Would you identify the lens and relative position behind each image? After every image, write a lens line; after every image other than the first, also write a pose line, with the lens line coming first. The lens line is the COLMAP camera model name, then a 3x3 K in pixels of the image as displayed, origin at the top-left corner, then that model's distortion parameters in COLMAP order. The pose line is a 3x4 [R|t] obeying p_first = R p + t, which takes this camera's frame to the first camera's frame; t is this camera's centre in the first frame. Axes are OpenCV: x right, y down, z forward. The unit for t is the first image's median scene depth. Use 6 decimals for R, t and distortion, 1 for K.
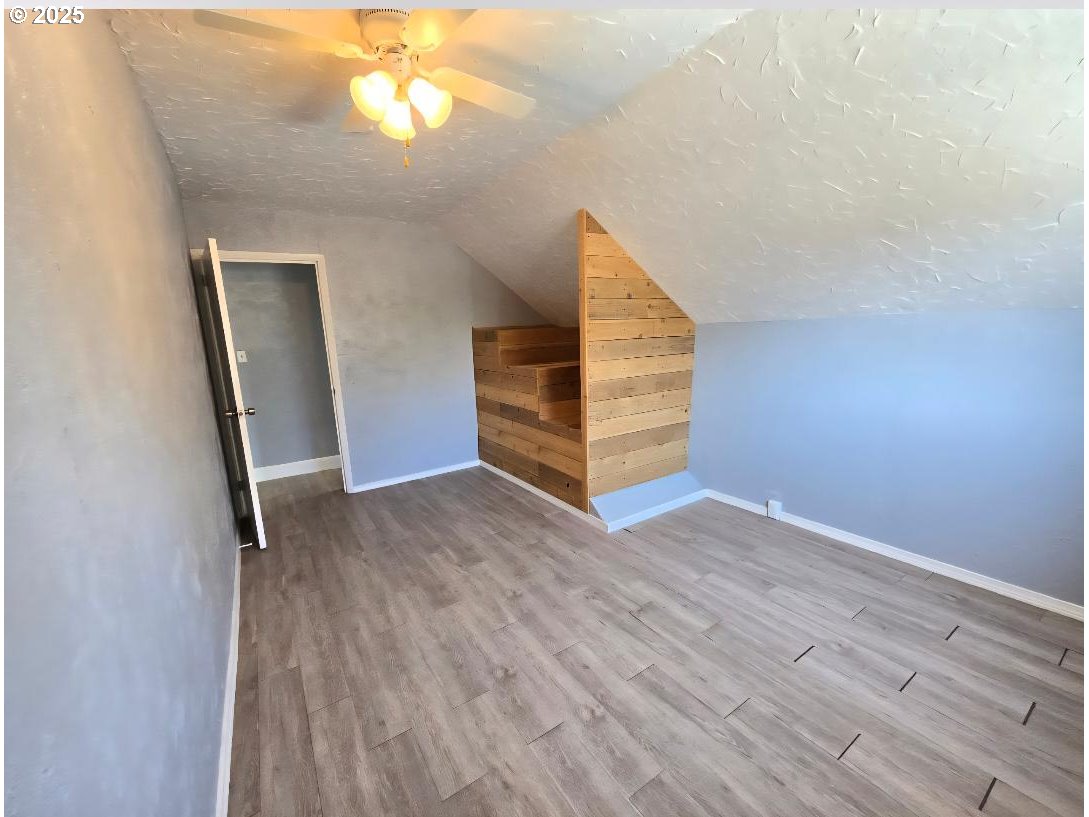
lens RADIAL K [[433.0, 0, 540.9], [0, 433.0, 409.0], [0, 0, 1]] dist [-0.007288, 0.004005]
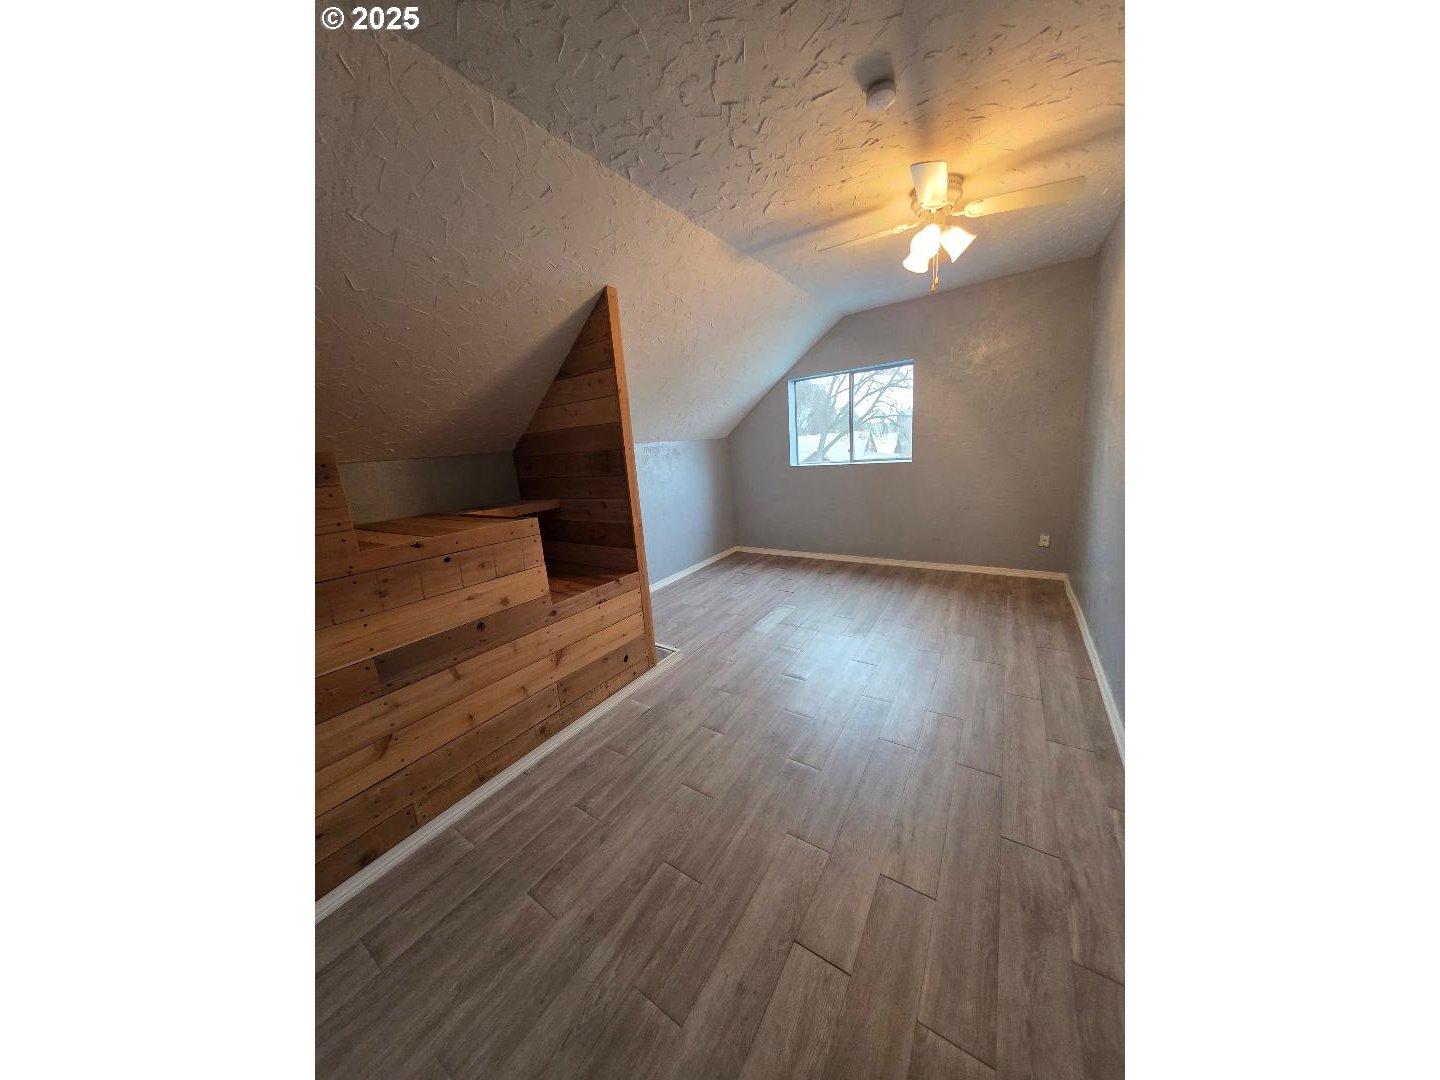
lens RADIAL K [[428.3, 0, 716.4], [0, 428.3, 538.2], [0, 0, 1]] dist [-0.000123, 0.000037]
pose [[-0.380884, -0.126816, 0.915885, -0.811115], [0.261731, 0.935249, 0.238342, -0.185610], [-0.886805, 0.330496, -0.323030, 1.341899]]
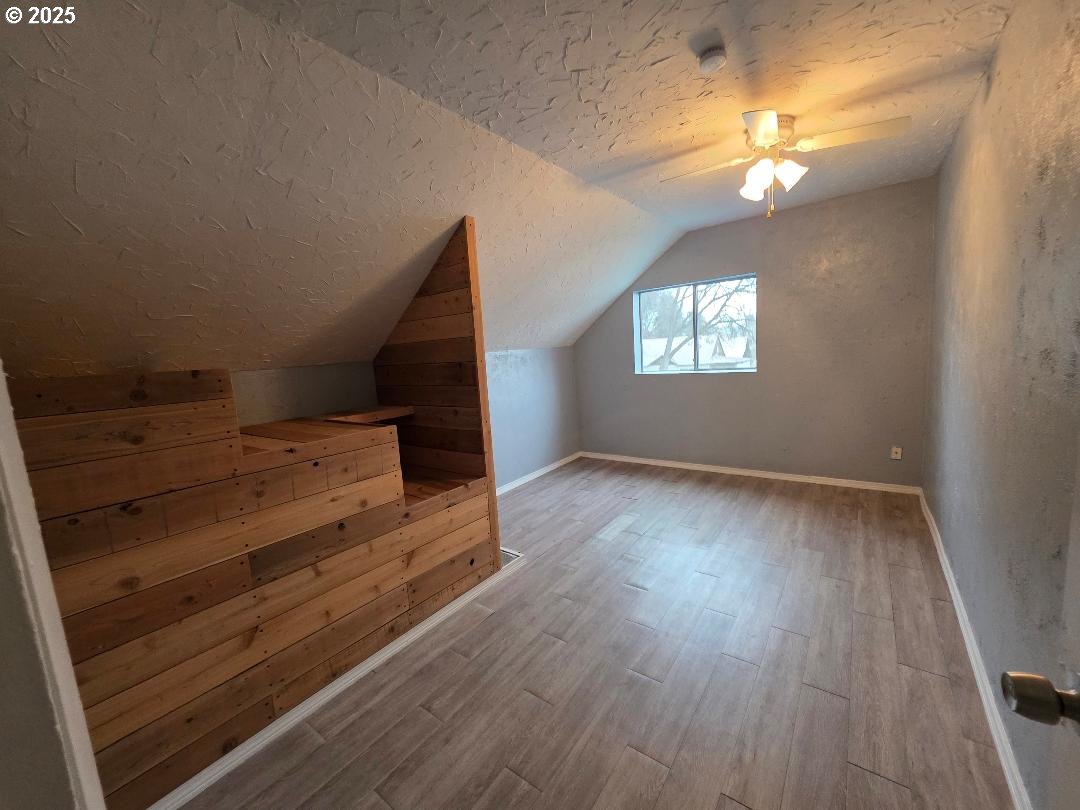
lens RADIAL K [[429.4, 0, 536.4], [0, 429.4, 405.5], [0, 0, 1]] dist [-0.007288, 0.004005]
pose [[-0.324909, -0.058786, 0.943917, -0.850881], [0.257147, 0.954974, 0.147988, -0.210092], [-0.910115, 0.290808, -0.295163, 1.352277]]
